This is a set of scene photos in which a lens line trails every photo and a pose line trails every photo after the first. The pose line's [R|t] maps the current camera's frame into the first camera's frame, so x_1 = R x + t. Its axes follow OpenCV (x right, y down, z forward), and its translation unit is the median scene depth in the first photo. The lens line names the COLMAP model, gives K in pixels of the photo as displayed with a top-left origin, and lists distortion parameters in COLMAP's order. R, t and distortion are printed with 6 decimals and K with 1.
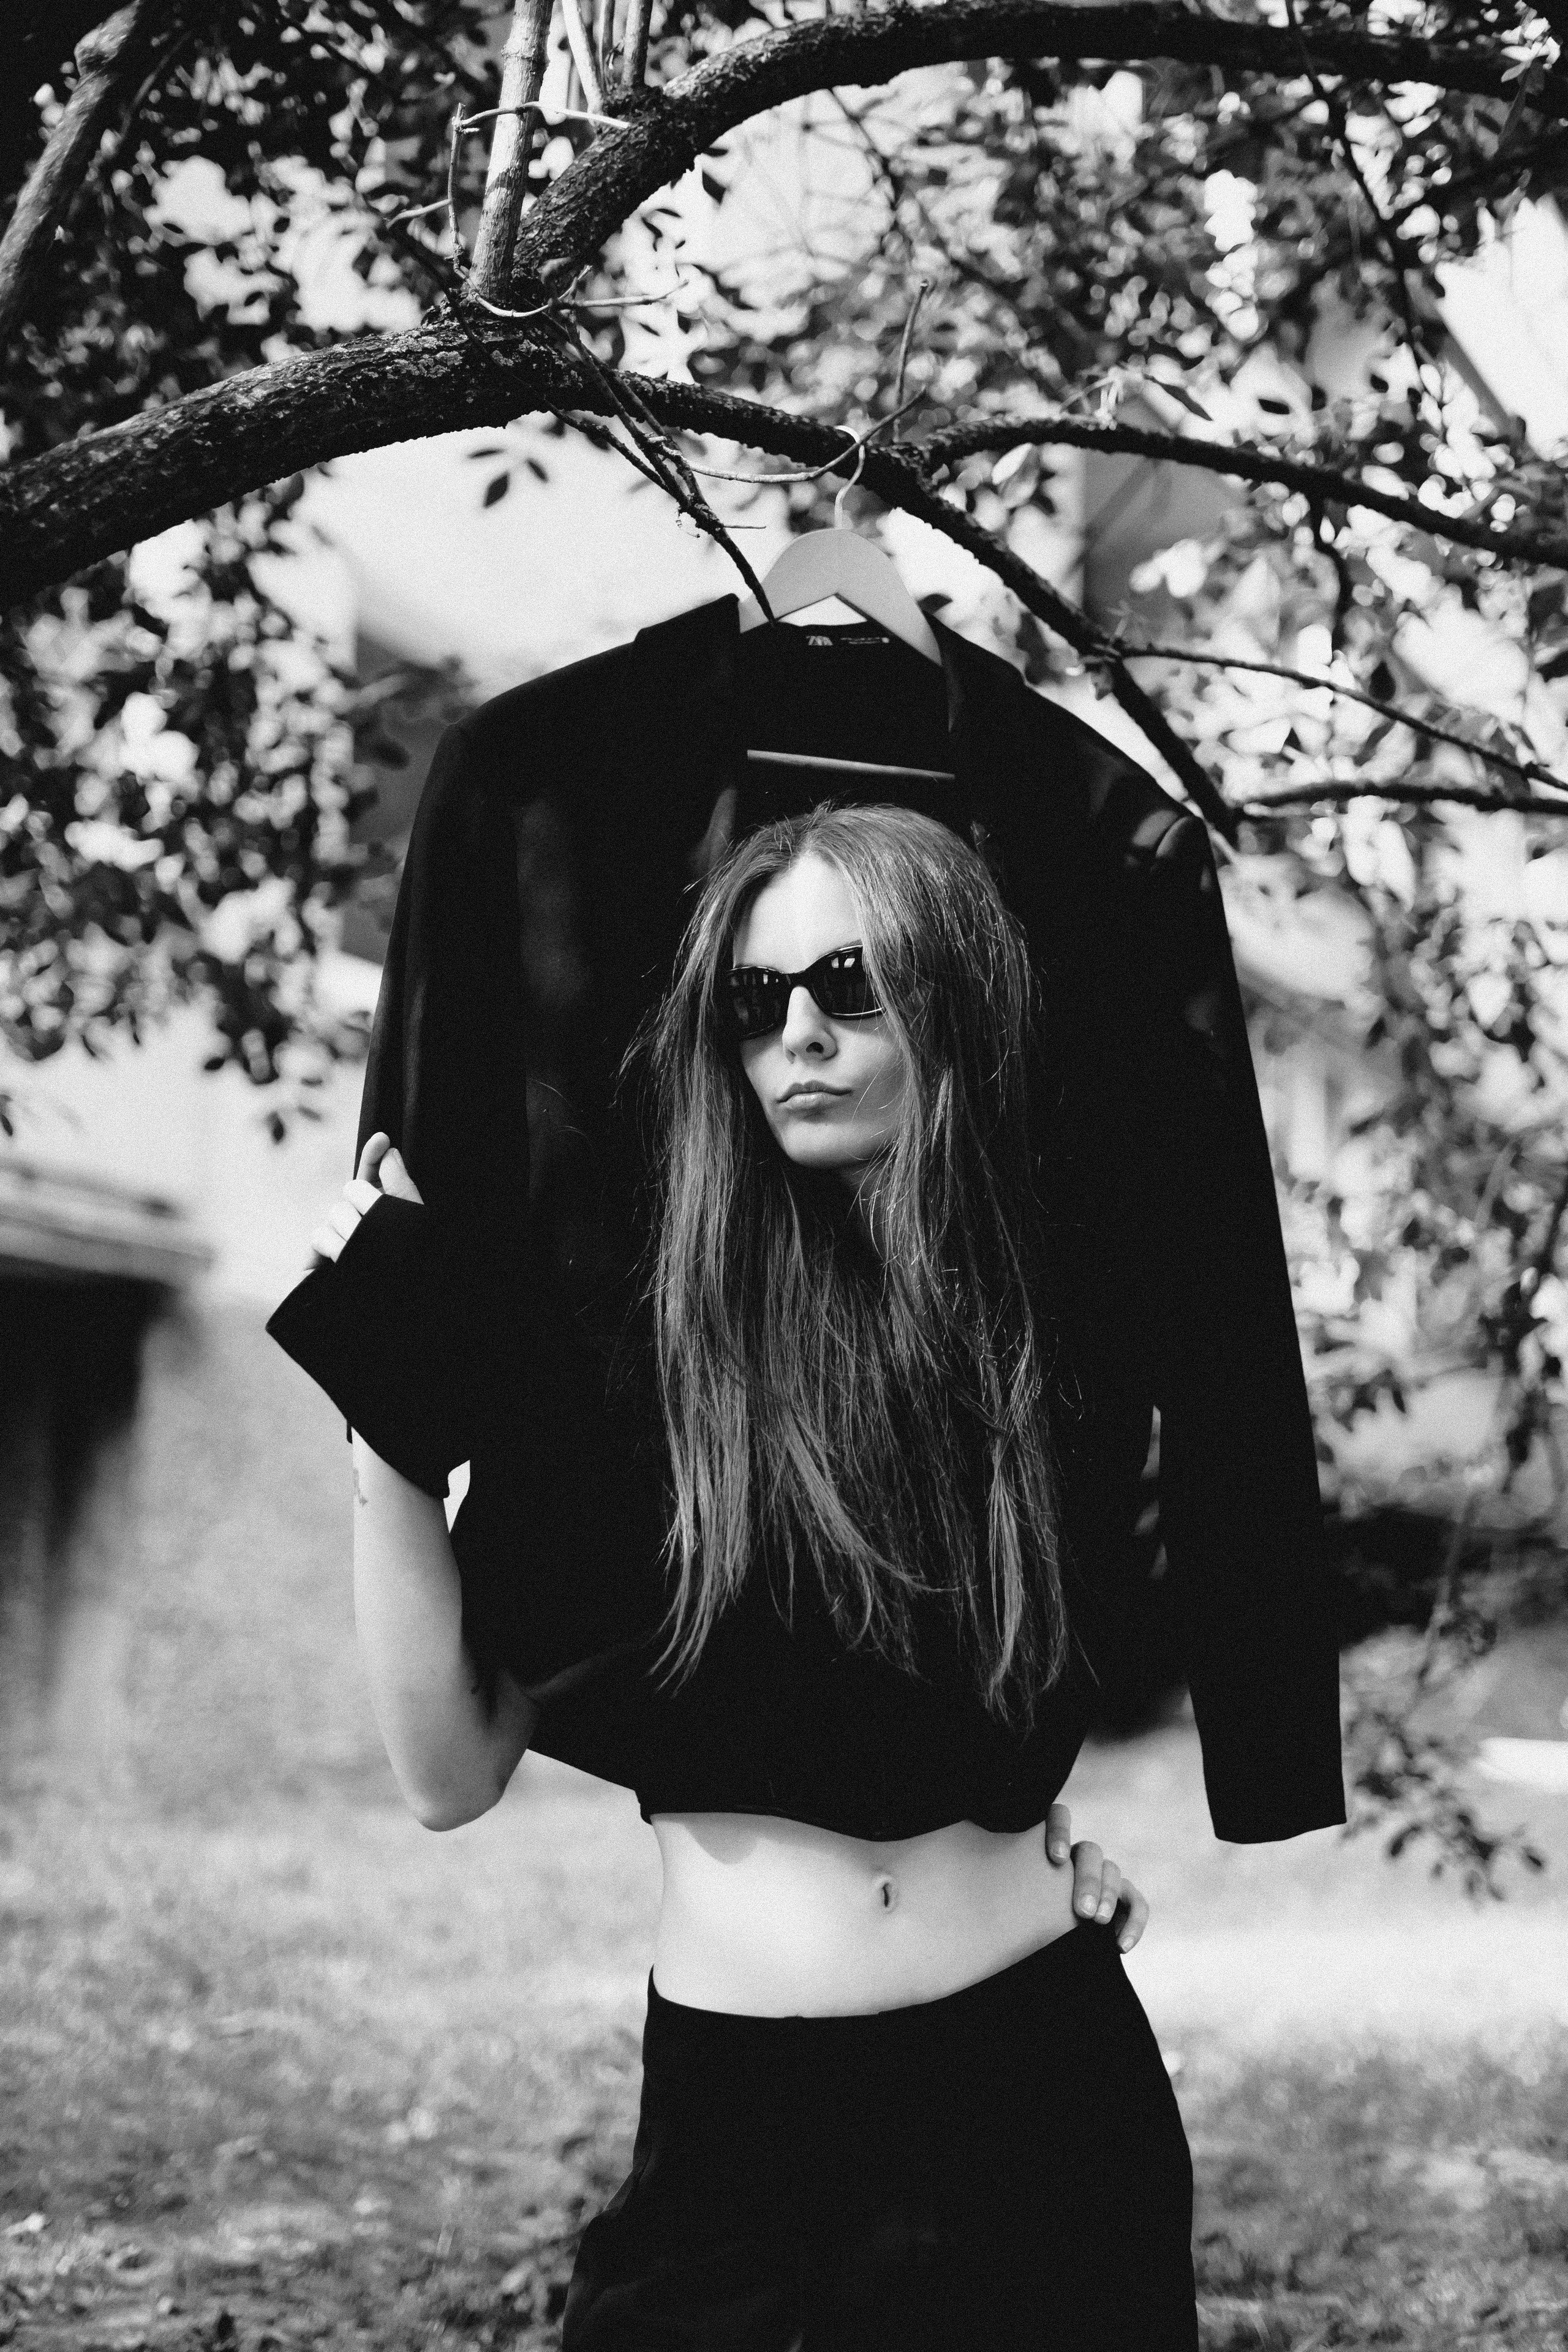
lens RADIAL K [[3295.6, 0, 784.0], [0, 3295.6, 1176.0], [0, 0, 1]] dist [-0.012613, 0.100788]
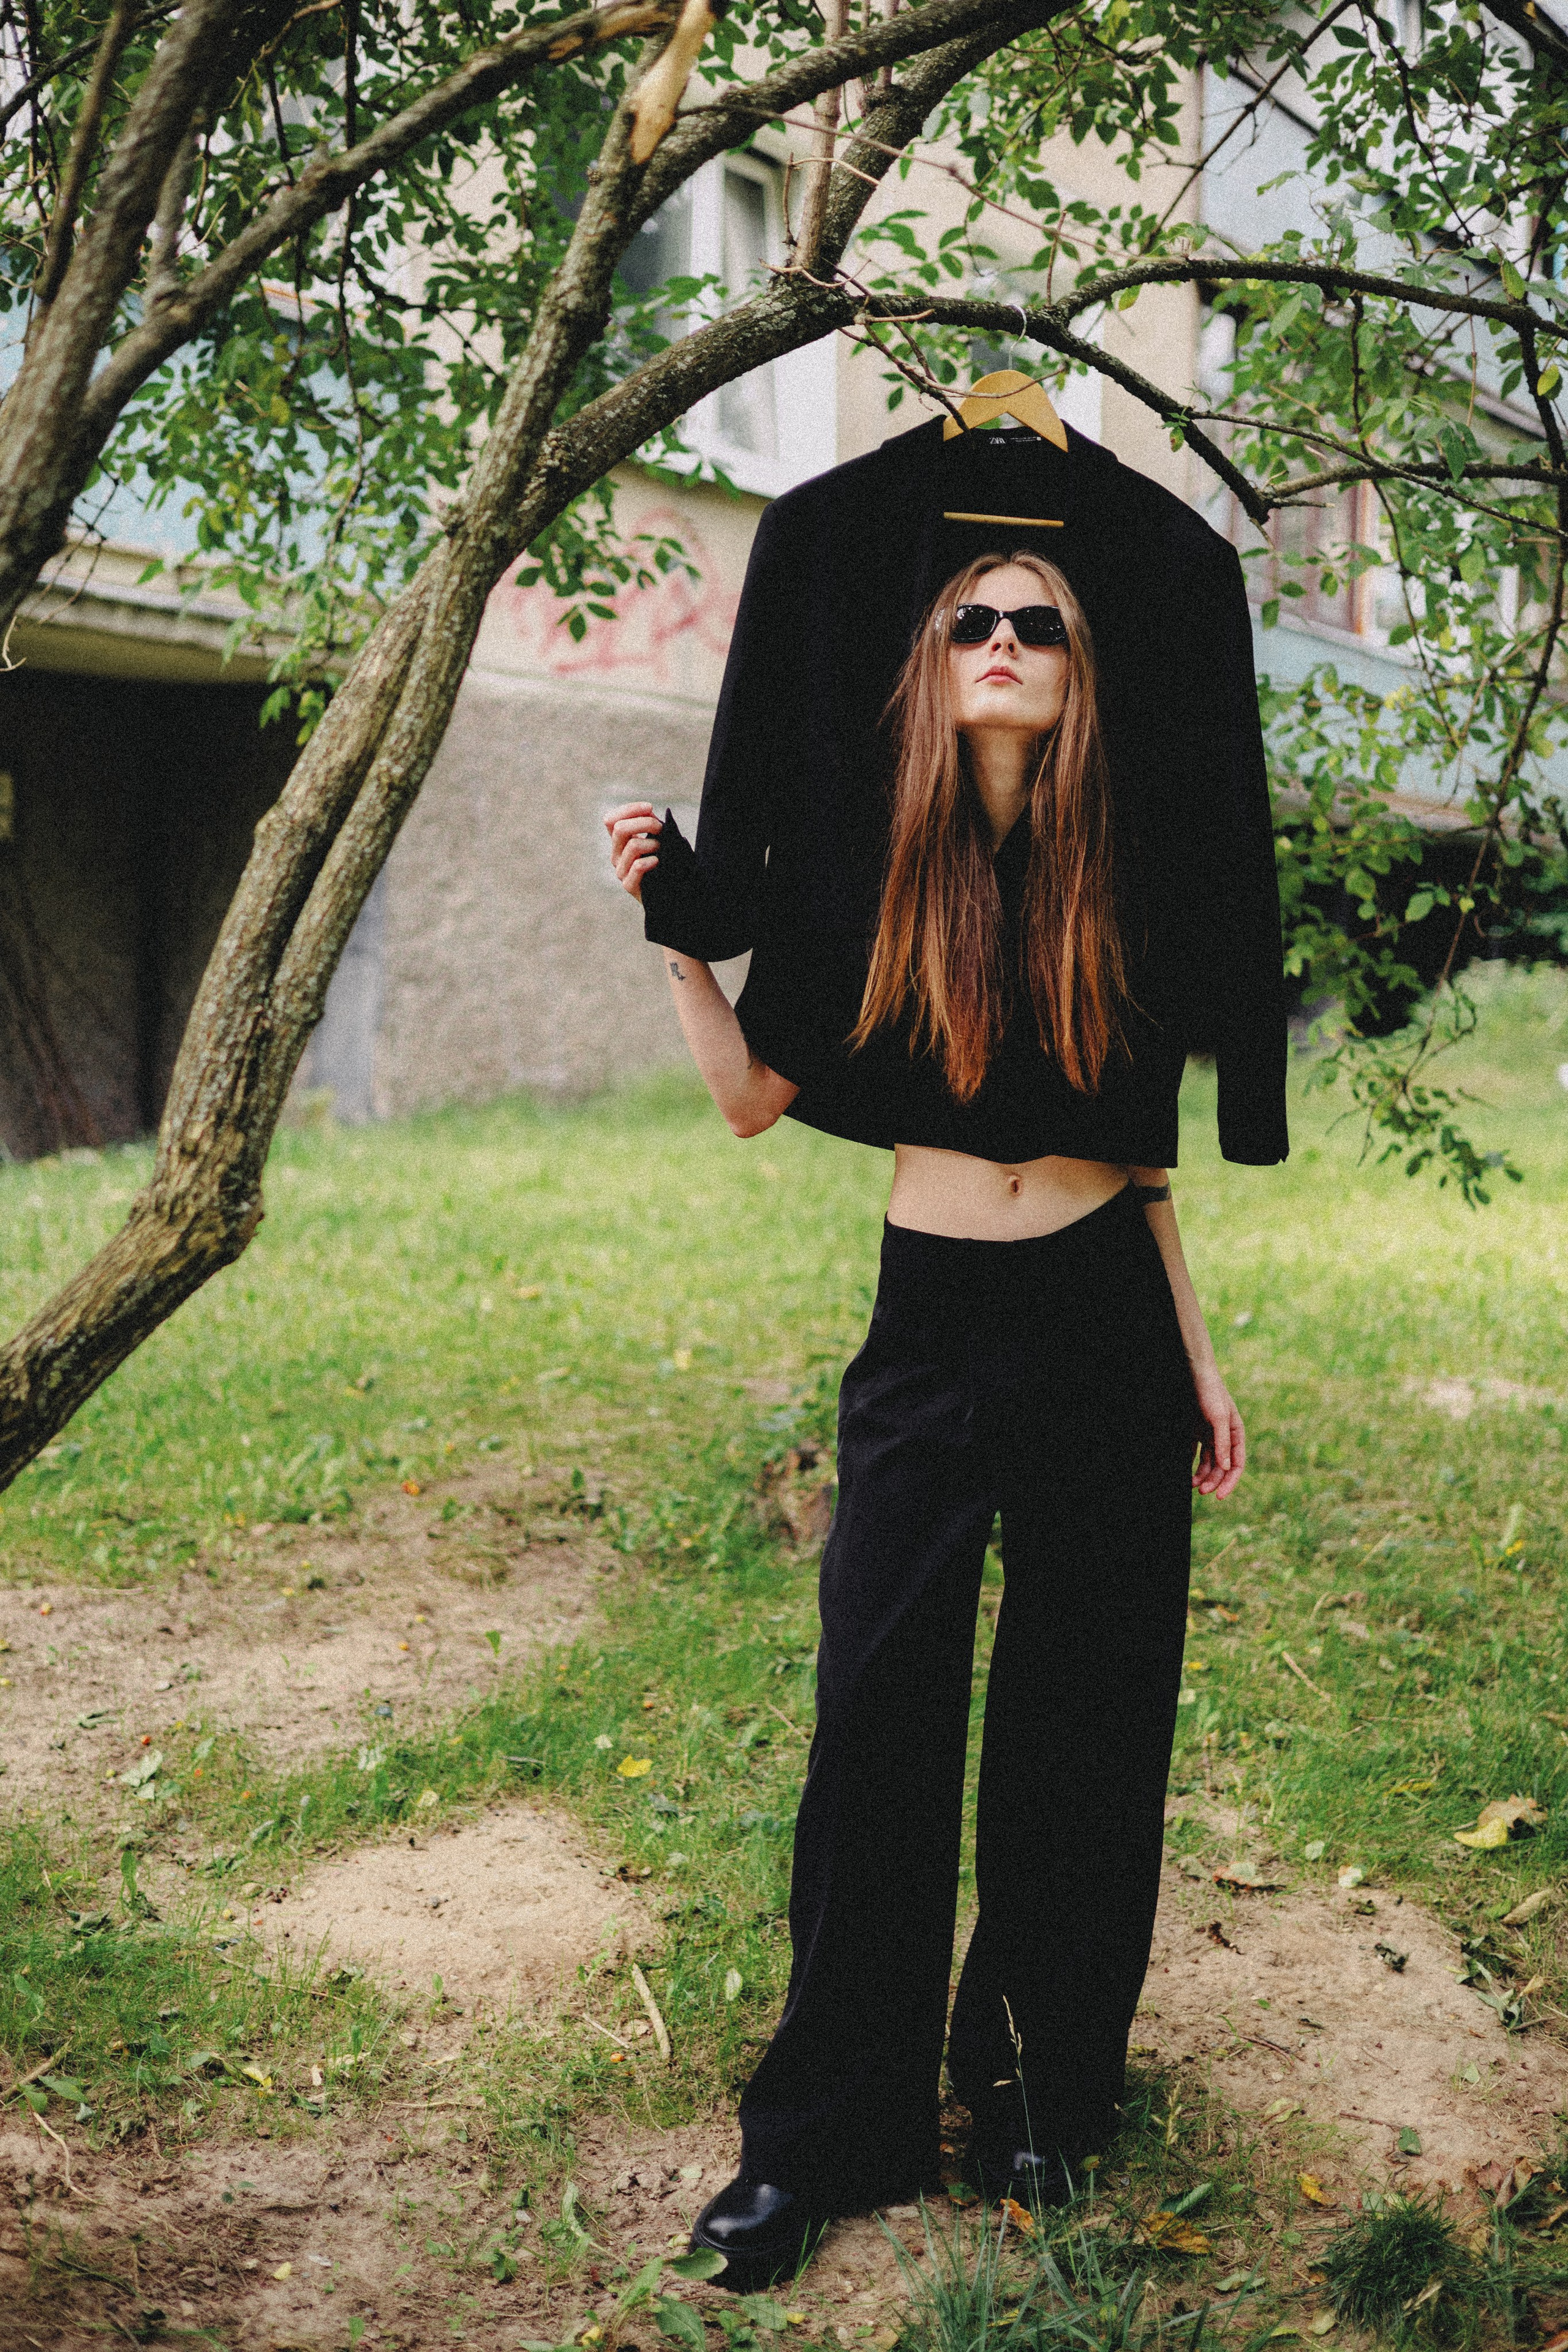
lens RADIAL K [[3295.6, 0, 784.0], [0, 3295.6, 1176.0], [0, 0, 1]] dist [-0.012613, 0.100788]
pose [[0.999182, -0.002504, -0.040361, -0.031462], [0.010755, 0.978591, 0.205533, -0.143338], [0.038983, -0.205798, 0.977818, -0.690782]]
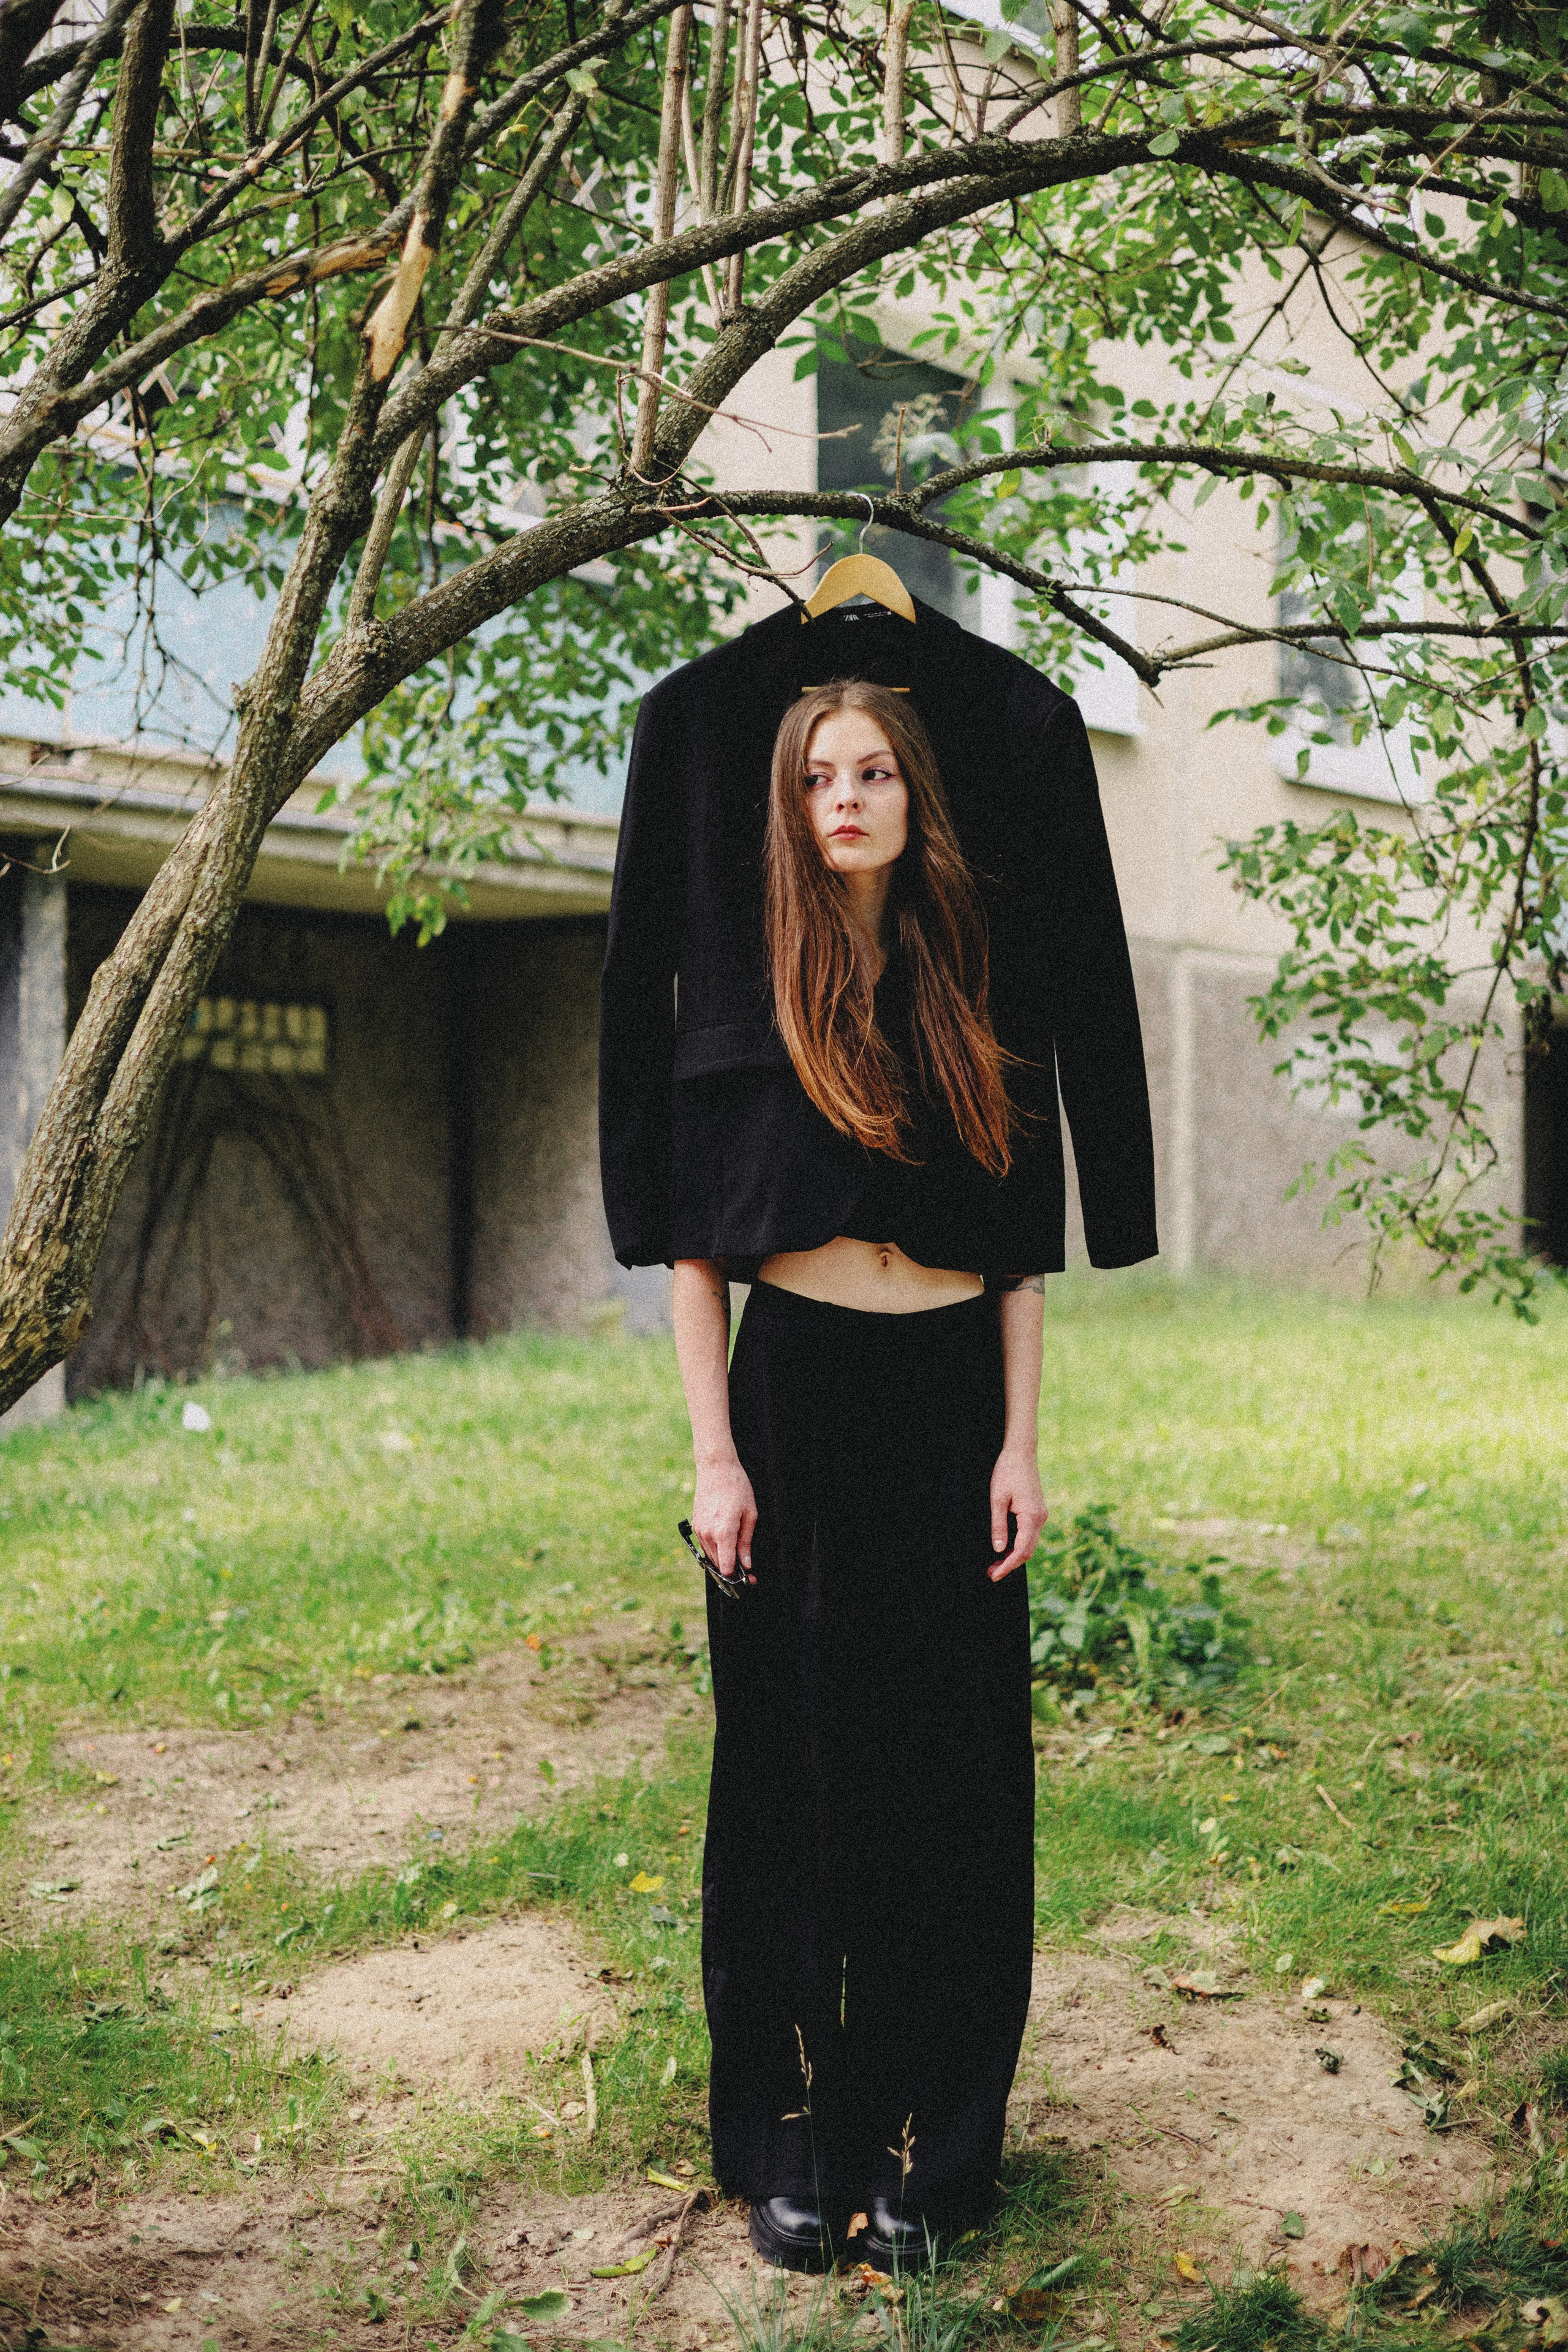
lens RADIAL K [[3301.6, 0, 801.0], [0, 3301.6, 1173.5], [0, 0, 1]] dist [-0.001359, 0.021954]
pose [[0.982794, -0.032878, -0.181754, 0.300346], [0.056431, 0.990427, 0.125977, -0.091831], [0.175873, -0.134066, 0.975241, -0.798740]]
